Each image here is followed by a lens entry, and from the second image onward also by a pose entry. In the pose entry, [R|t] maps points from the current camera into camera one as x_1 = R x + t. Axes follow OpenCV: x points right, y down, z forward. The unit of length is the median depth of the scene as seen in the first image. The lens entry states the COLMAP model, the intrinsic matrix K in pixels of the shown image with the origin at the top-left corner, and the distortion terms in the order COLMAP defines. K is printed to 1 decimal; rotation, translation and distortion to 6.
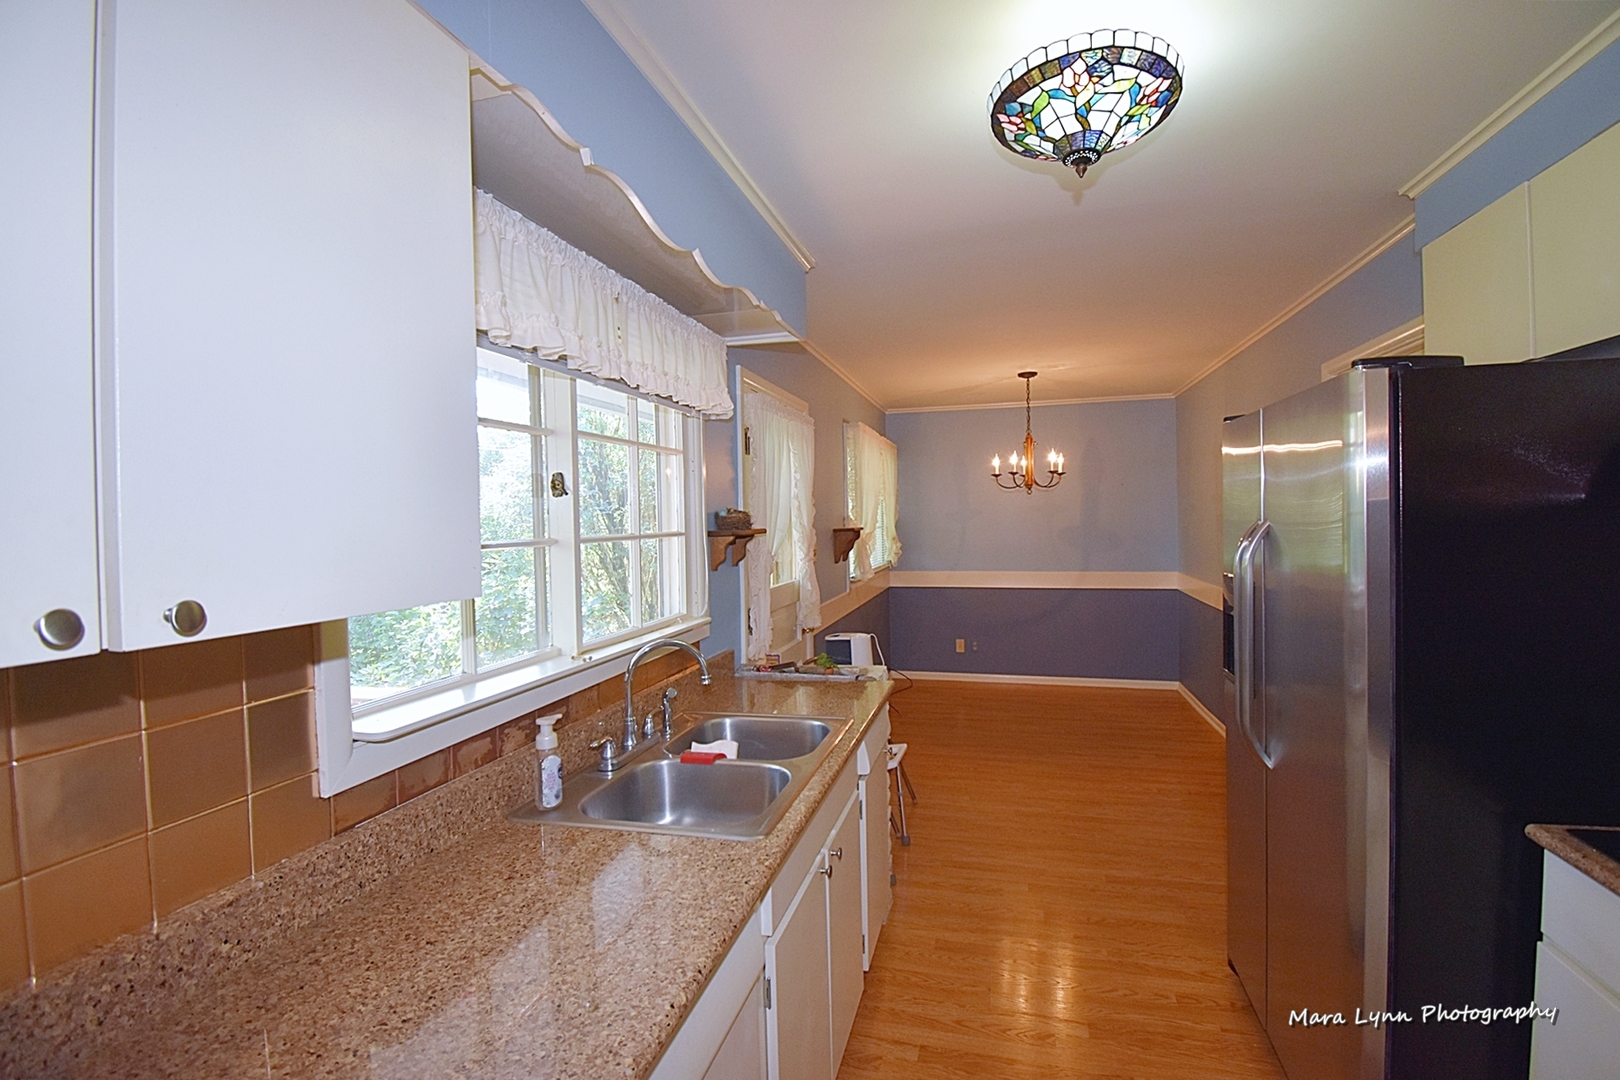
lens RADIAL K [[709.3, 0, 811.6], [0, 709.3, 534.2], [0, 0, 1]] dist [-0.004143, -0.009431]
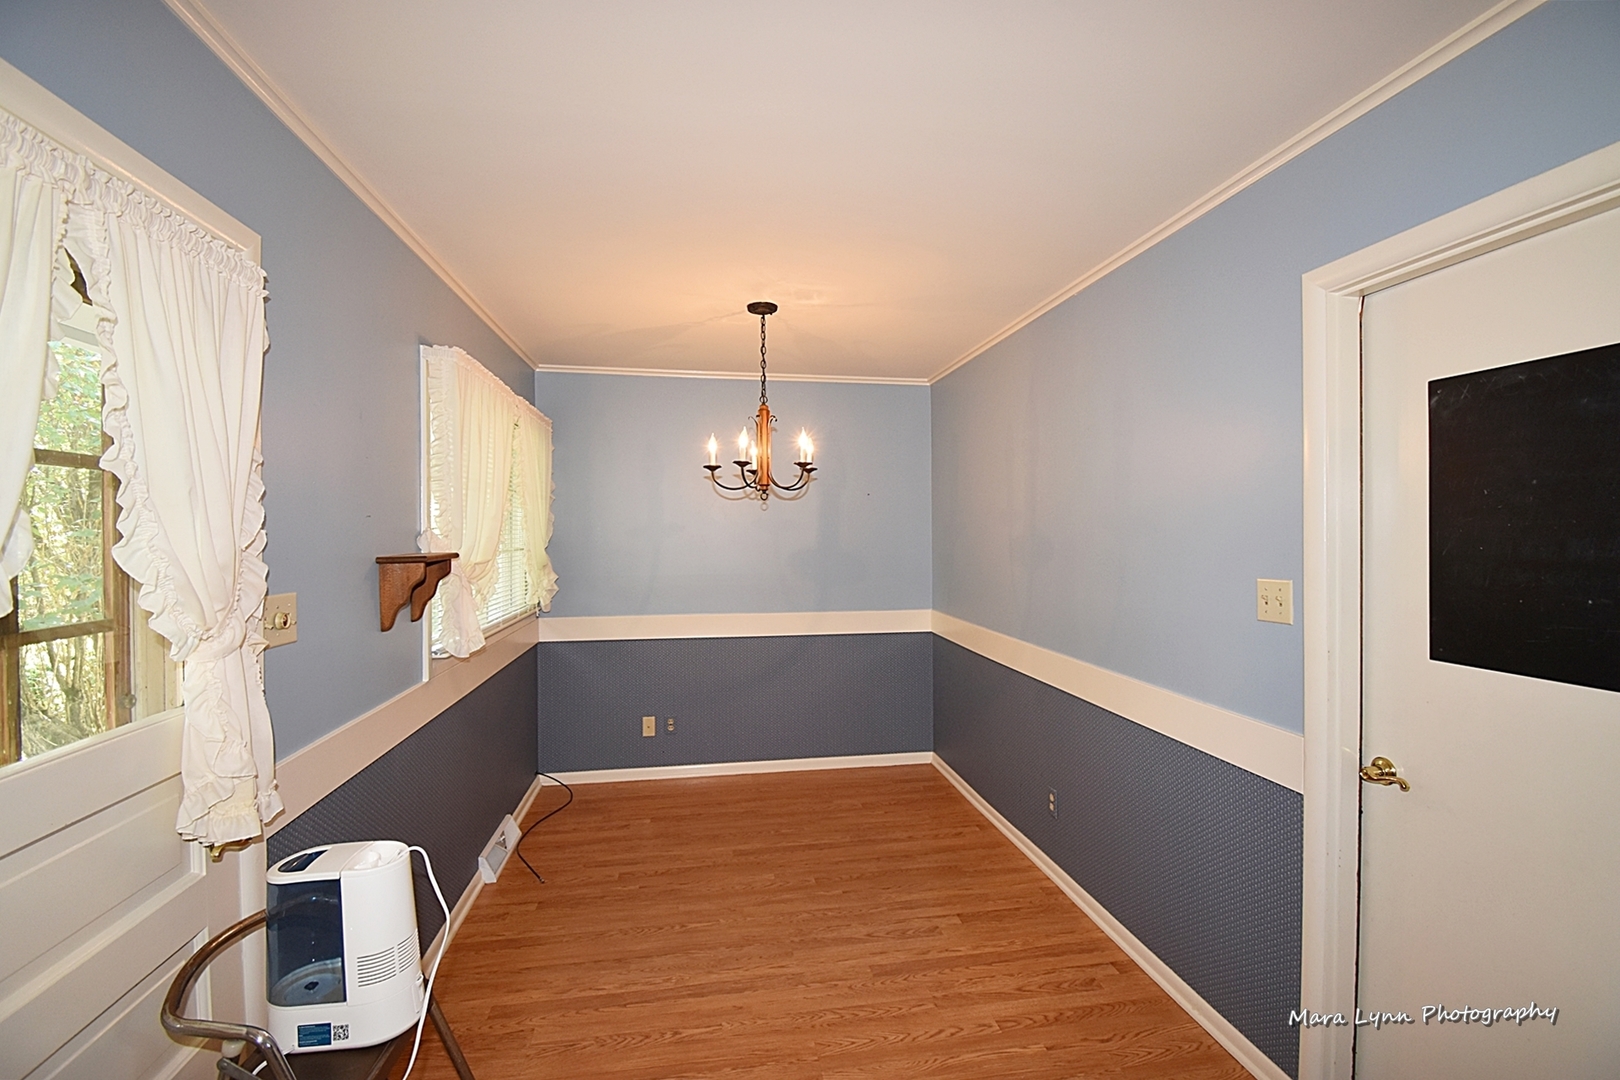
lens RADIAL K [[709.3, 0, 810.6], [0, 709.3, 536.6], [0, 0, 1]] dist [-0.004143, -0.009431]
pose [[0.909420, 0.014689, 0.415619, 0.086082], [-0.007089, 0.999778, -0.019824, -0.012246], [-0.415818, 0.015082, 0.909323, 0.414783]]
